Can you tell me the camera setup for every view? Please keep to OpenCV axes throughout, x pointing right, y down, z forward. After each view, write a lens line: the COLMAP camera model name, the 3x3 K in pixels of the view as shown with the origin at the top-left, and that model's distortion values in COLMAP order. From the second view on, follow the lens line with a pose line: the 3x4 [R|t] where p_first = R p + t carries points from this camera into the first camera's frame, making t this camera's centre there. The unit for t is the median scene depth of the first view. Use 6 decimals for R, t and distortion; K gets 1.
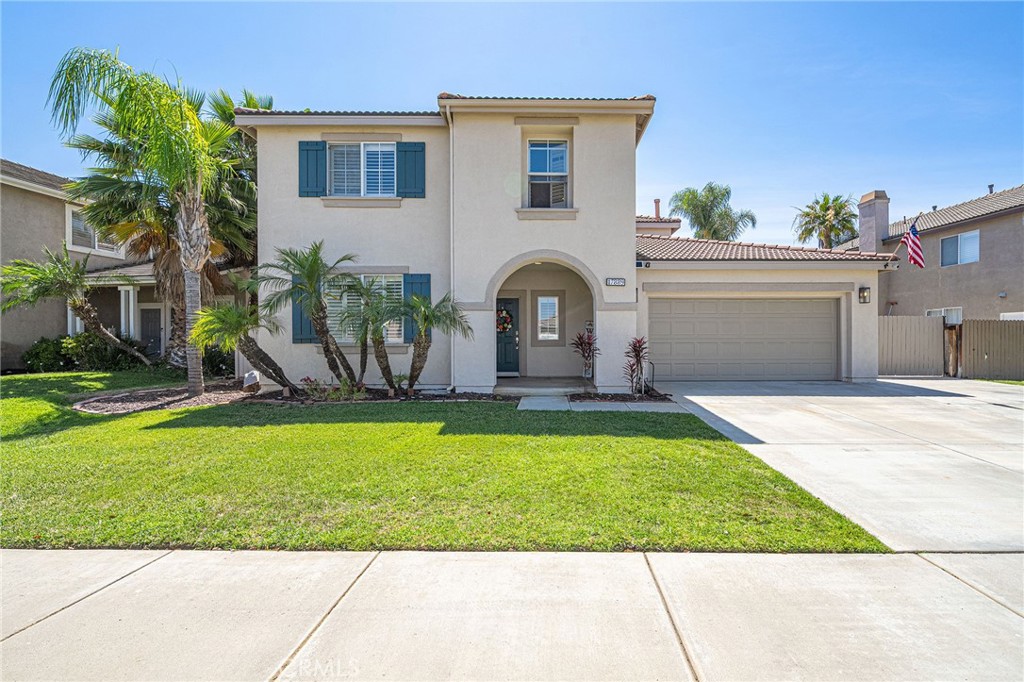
lens RADIAL K [[465.8, 0, 555.8], [0, 465.8, 341.1], [0, 0, 1]] dist [-0.002064, 0.000903]
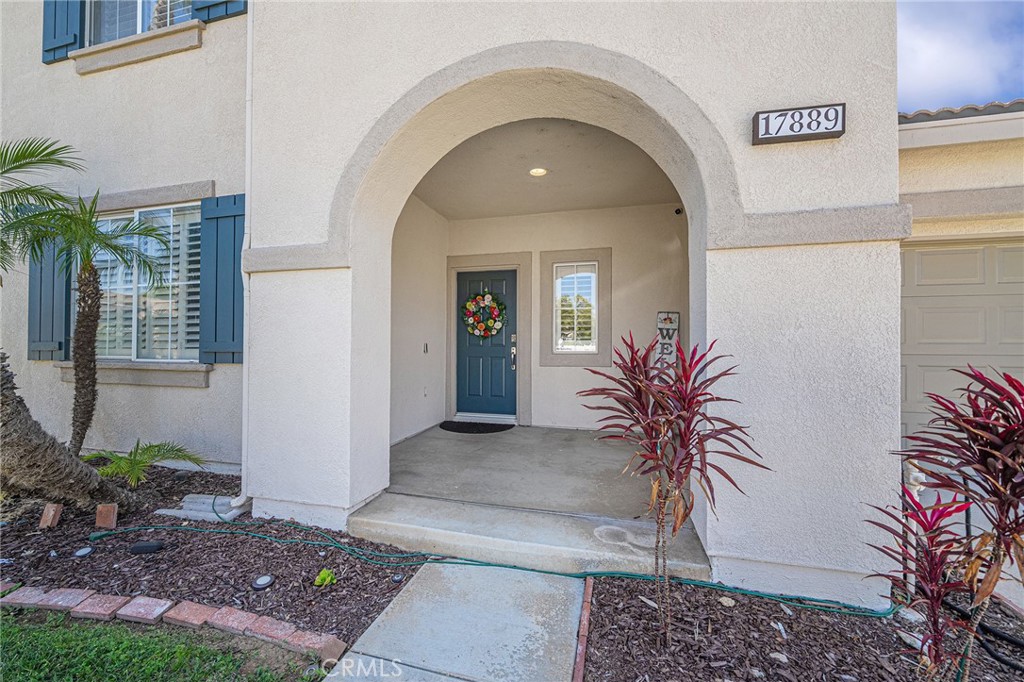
lens RADIAL K [[387.0, 0, 512.7], [0, 387.0, 339.2], [0, 0, 1]] dist [0.003122, 0.000197]
pose [[0.959406, 0.003023, -0.282013, 0.043664], [-0.006800, 0.999900, -0.012413, -0.013885], [0.281947, 0.013827, 0.959330, 0.741566]]
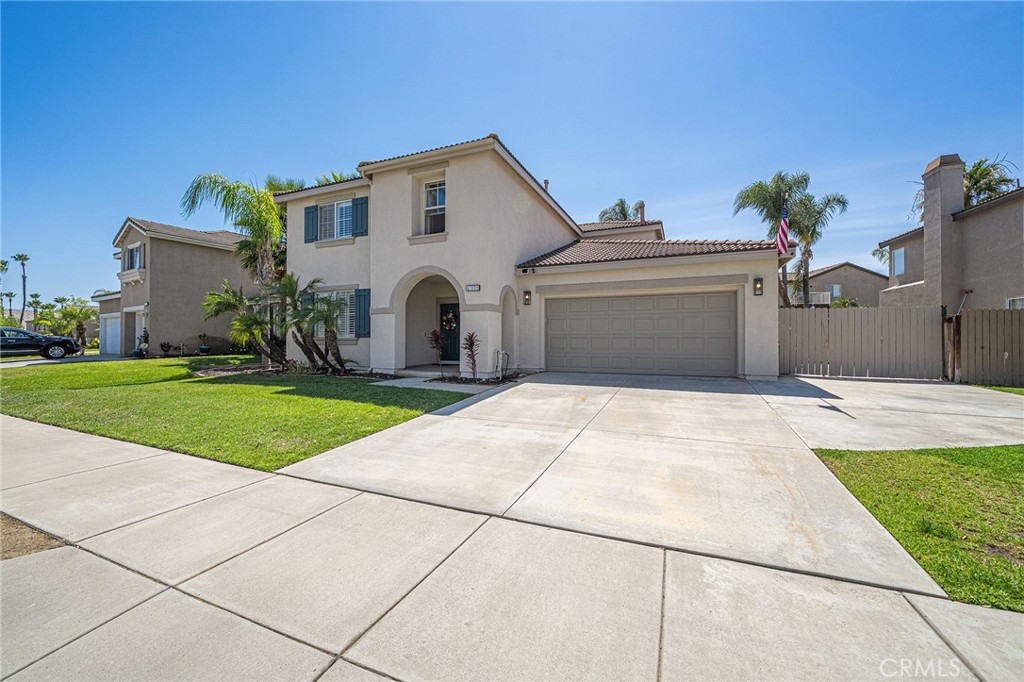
lens RADIAL K [[417.4, 0, 522.7], [0, 417.4, 337.7], [0, 0, 1]] dist [-0.002667, -0.000102]
pose [[0.906449, -0.000598, -0.422315, 0.686984], [-0.002866, 0.999967, -0.007568, 0.013153], [0.422305, 0.008070, 0.906418, 0.048386]]
